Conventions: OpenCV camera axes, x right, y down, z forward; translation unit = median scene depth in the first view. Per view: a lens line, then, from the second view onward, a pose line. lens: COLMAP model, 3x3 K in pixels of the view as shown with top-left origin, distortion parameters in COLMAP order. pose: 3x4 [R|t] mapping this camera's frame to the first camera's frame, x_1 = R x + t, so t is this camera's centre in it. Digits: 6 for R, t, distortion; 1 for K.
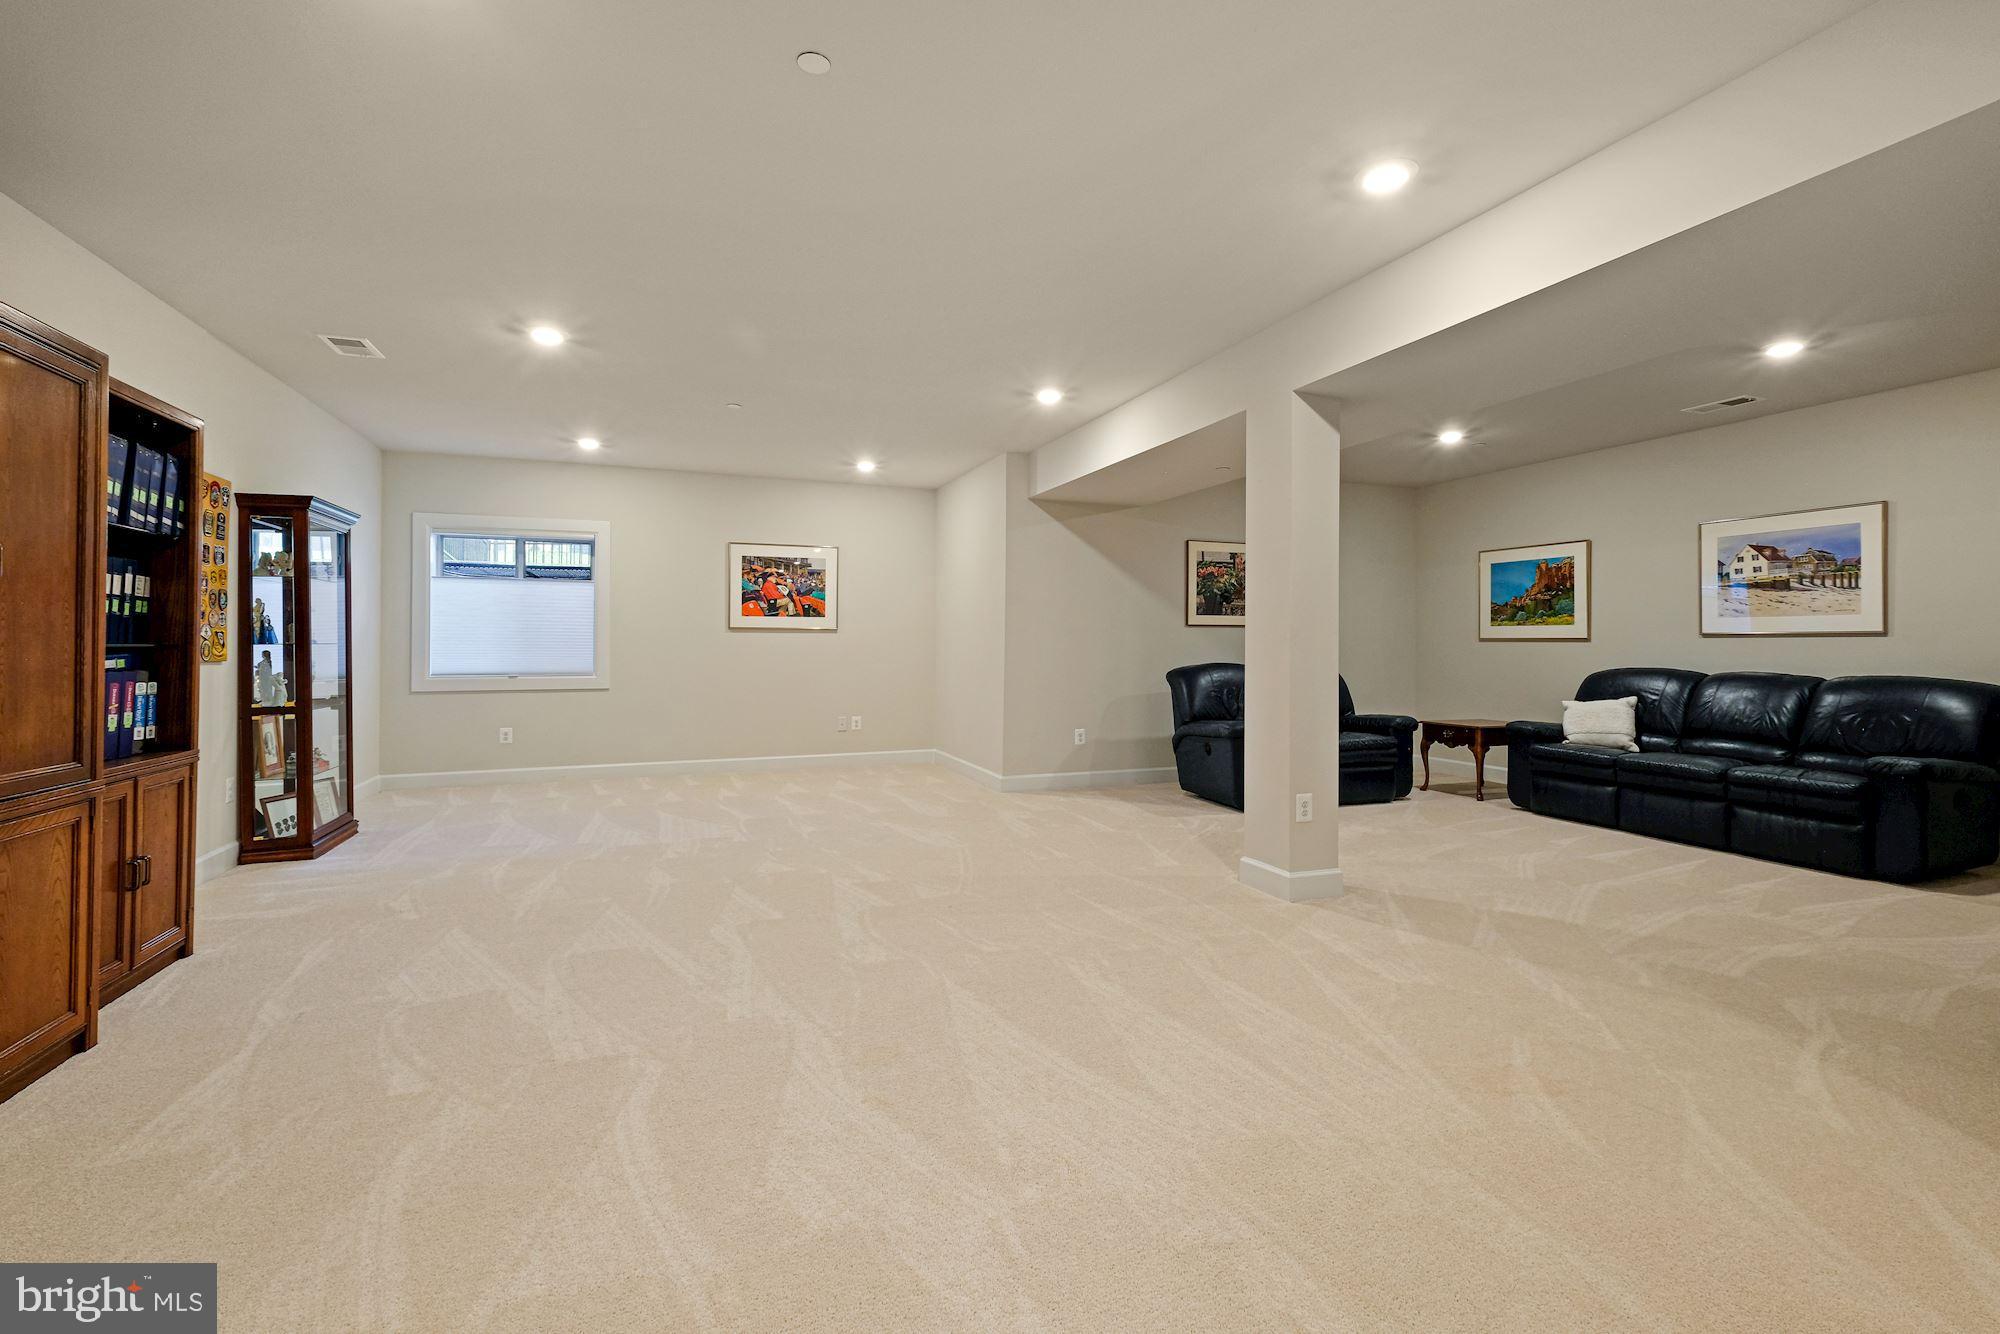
lens RADIAL K [[866.1, 0, 1014.3], [0, 866.1, 638.2], [0, 0, 1]] dist [0.012929, -0.000996]
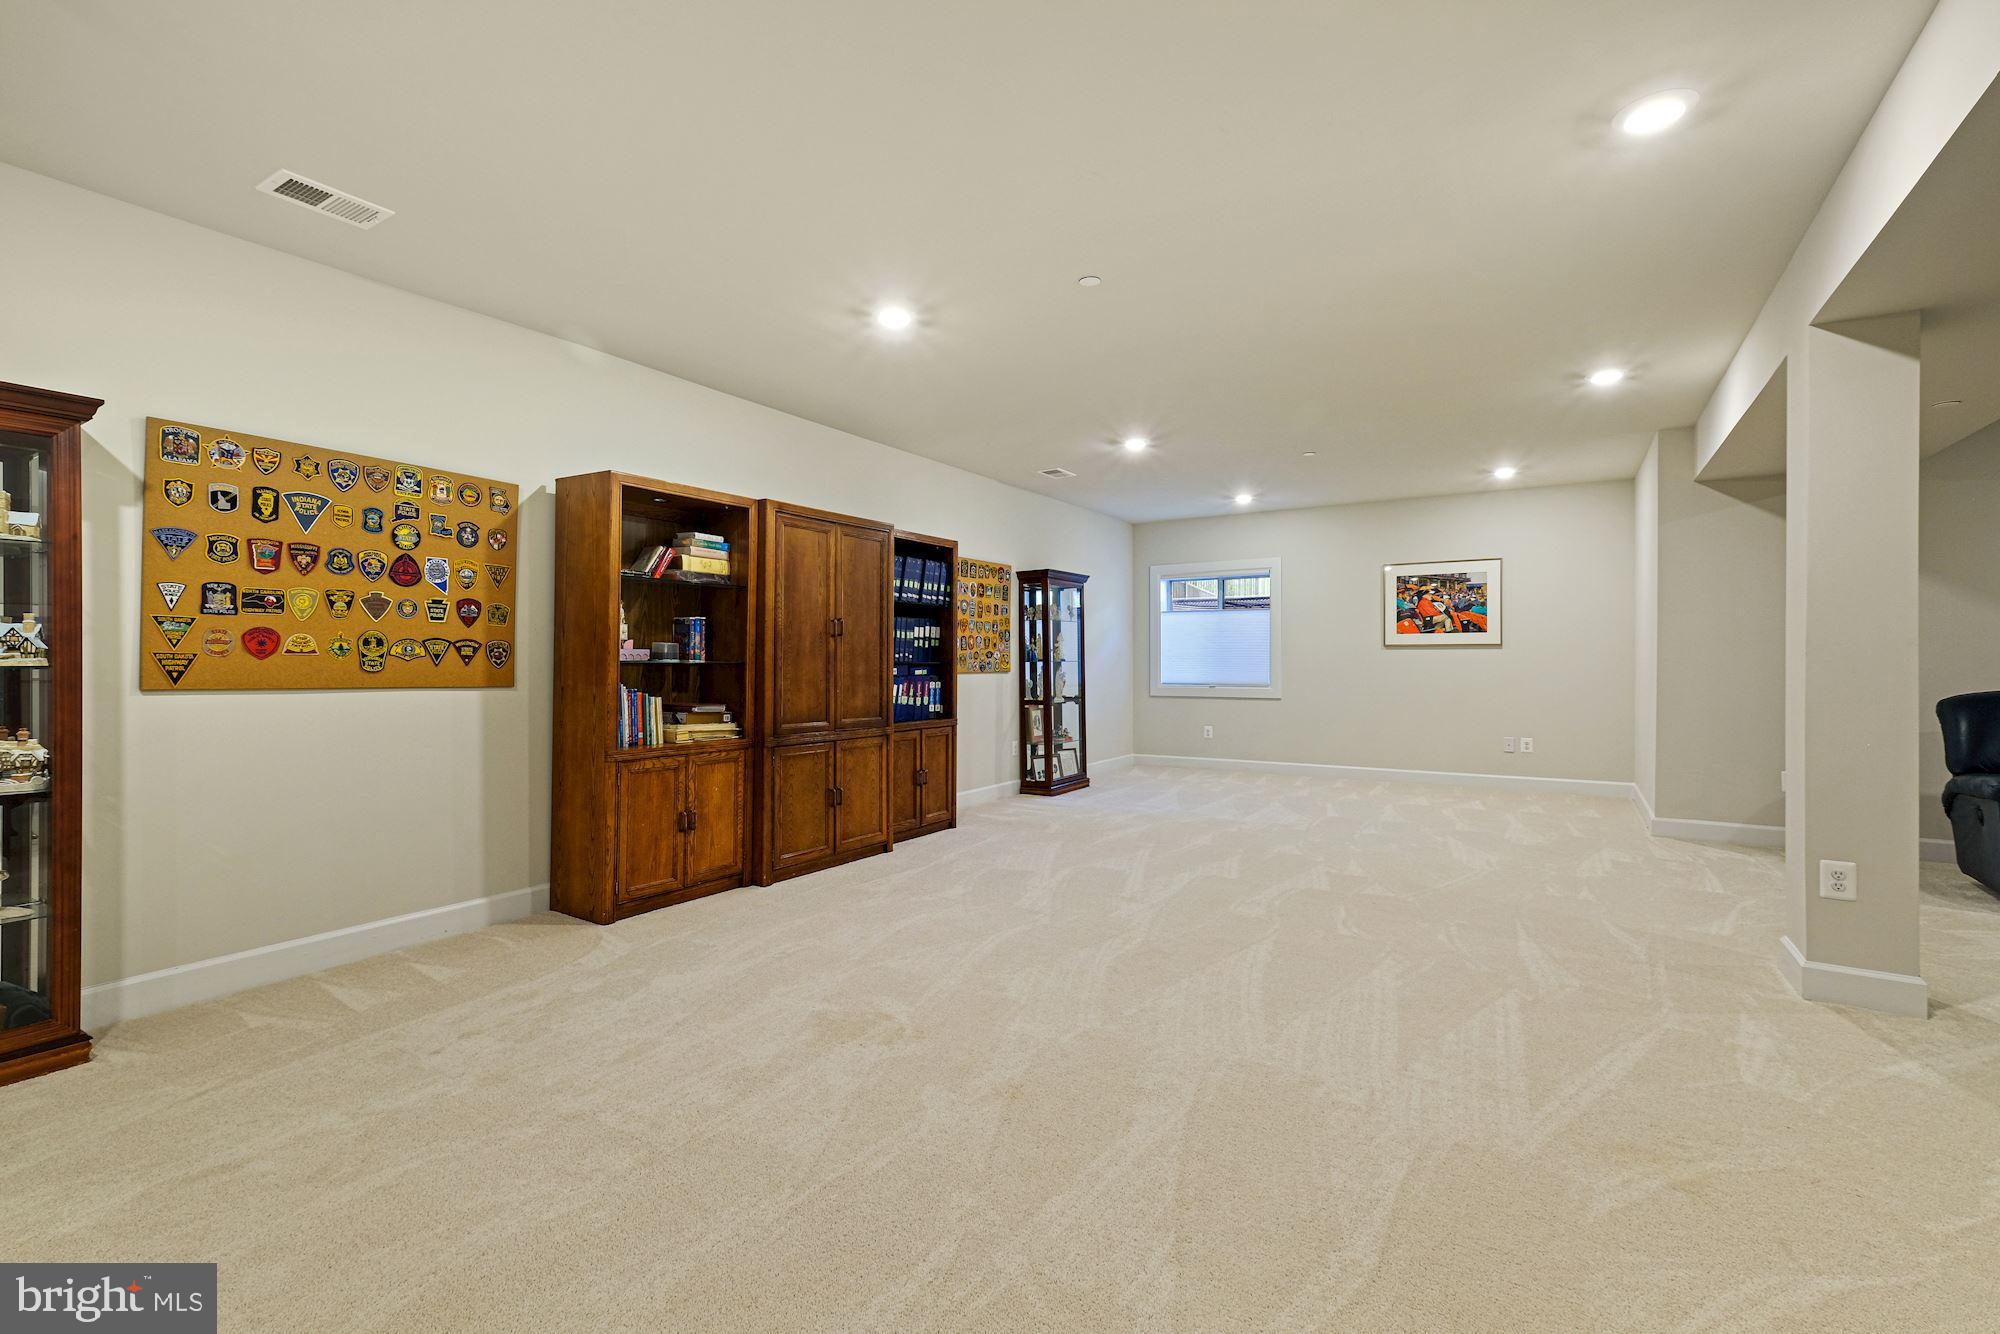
lens RADIAL K [[866.1, 0, 1008.2], [0, 866.1, 662.0], [0, 0, 1]] dist [0.012929, -0.000996]
pose [[0.603288, -0.000889, -0.797523, 0.629941], [0.008306, 0.999952, 0.005168, -0.002087], [0.797480, -0.009742, 0.603267, -0.024946]]
